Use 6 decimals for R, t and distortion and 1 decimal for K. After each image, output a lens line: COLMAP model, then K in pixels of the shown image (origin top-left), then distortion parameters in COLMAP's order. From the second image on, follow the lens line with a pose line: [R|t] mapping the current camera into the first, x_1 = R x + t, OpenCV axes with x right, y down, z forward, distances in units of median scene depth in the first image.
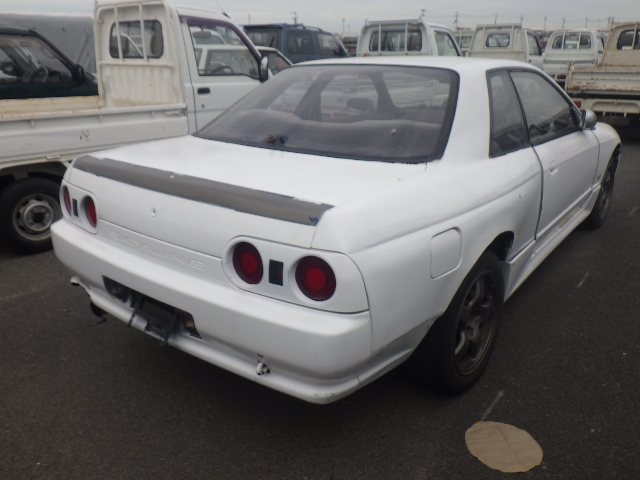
lens RADIAL K [[528.4, 0, 321.1], [0, 528.4, 239.5], [0, 0, 1]] dist [0.068605, 0.007504]
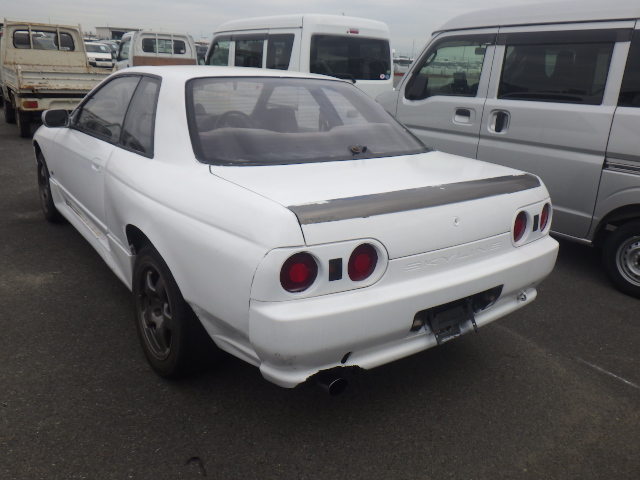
lens RADIAL K [[528.4, 0, 322.7], [0, 528.4, 238.9], [0, 0, 1]] dist [0.068605, 0.007504]
pose [[0.331980, -0.303527, 0.893118, -0.331340], [0.294134, 0.932919, 0.207721, -0.077658], [-0.896256, 0.193737, 0.398988, 0.196080]]
